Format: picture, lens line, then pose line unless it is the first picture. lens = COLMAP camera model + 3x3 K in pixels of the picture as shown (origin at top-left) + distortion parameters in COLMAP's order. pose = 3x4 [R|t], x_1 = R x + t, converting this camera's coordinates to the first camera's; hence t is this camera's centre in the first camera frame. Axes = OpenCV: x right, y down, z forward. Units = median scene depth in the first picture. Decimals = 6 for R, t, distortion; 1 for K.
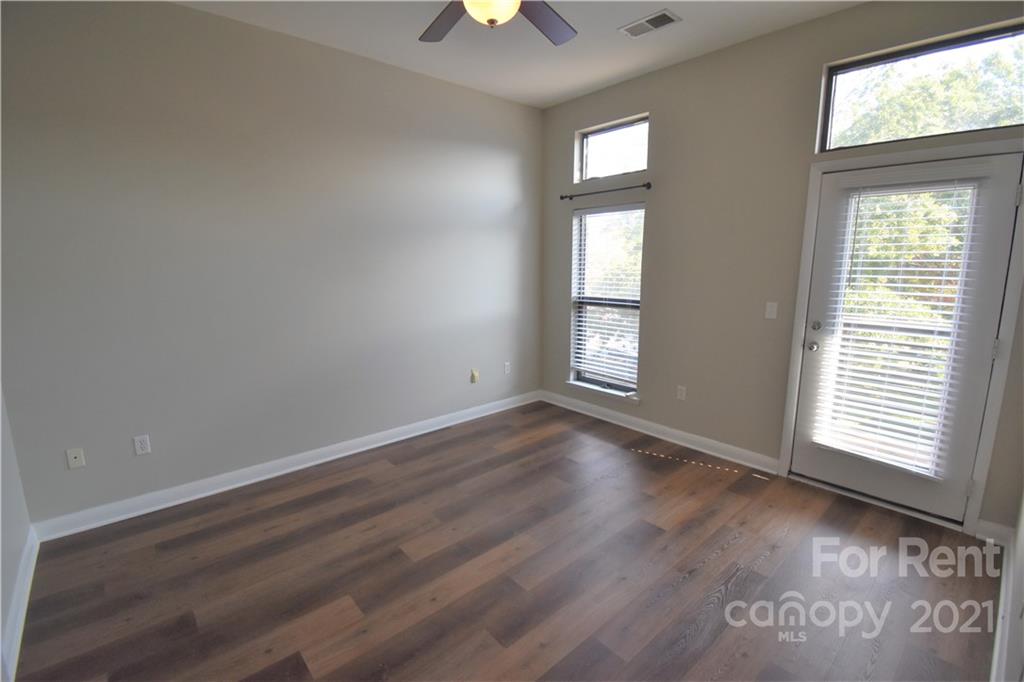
lens RADIAL K [[451.1, 0, 512.9], [0, 451.1, 337.1], [0, 0, 1]] dist [0.026369, -0.028505]
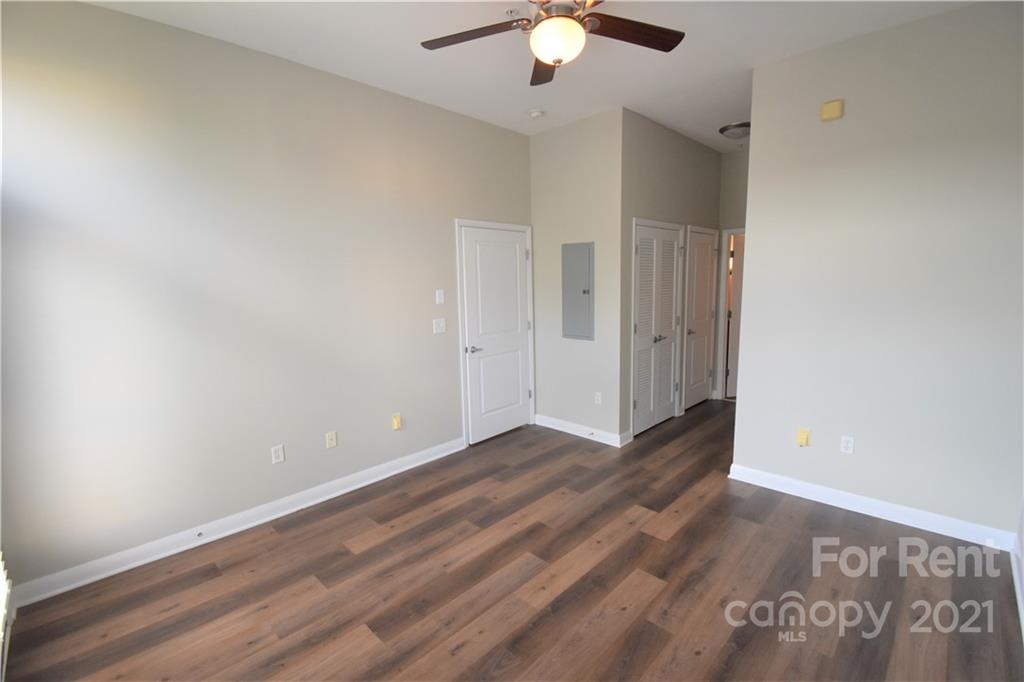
lens RADIAL K [[451.1, 0, 512.9], [0, 451.1, 337.1], [0, 0, 1]] dist [0.026369, -0.028505]
pose [[-0.997224, 0.032264, -0.067113, 0.107842], [0.011689, 0.957914, 0.286818, -0.283156], [0.073542, 0.285237, -0.955631, 1.590931]]
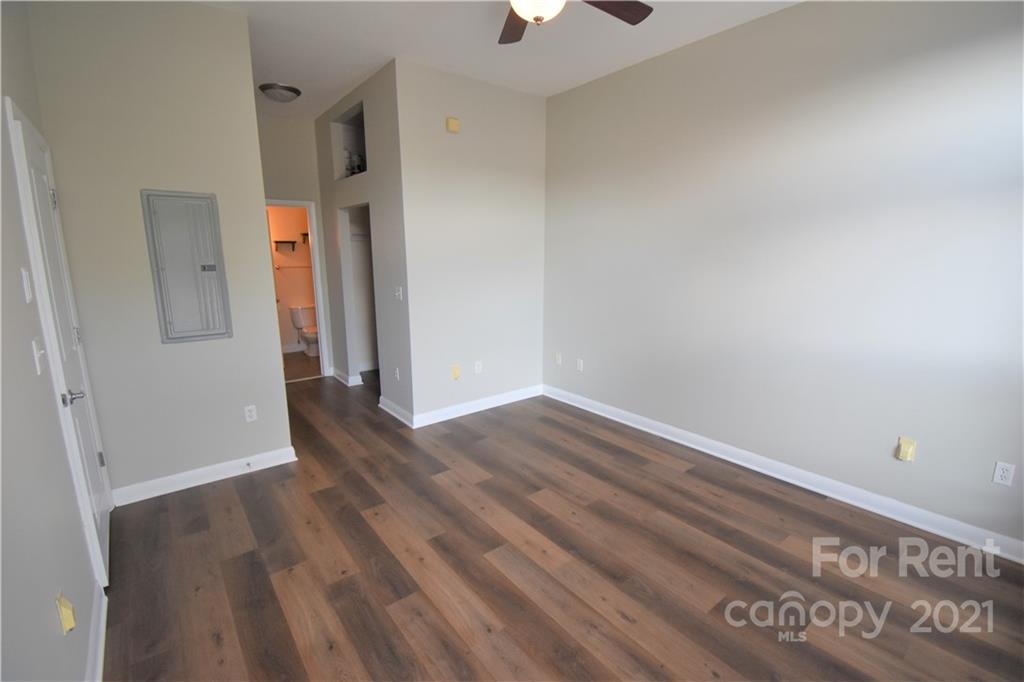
lens RADIAL K [[451.1, 0, 512.9], [0, 451.1, 337.1], [0, 0, 1]] dist [0.026369, -0.028505]
pose [[-0.054434, 0.185918, -0.981056, 0.797310], [-0.161894, 0.967870, 0.192402, -0.139375], [0.985306, 0.169301, -0.022586, 0.795545]]
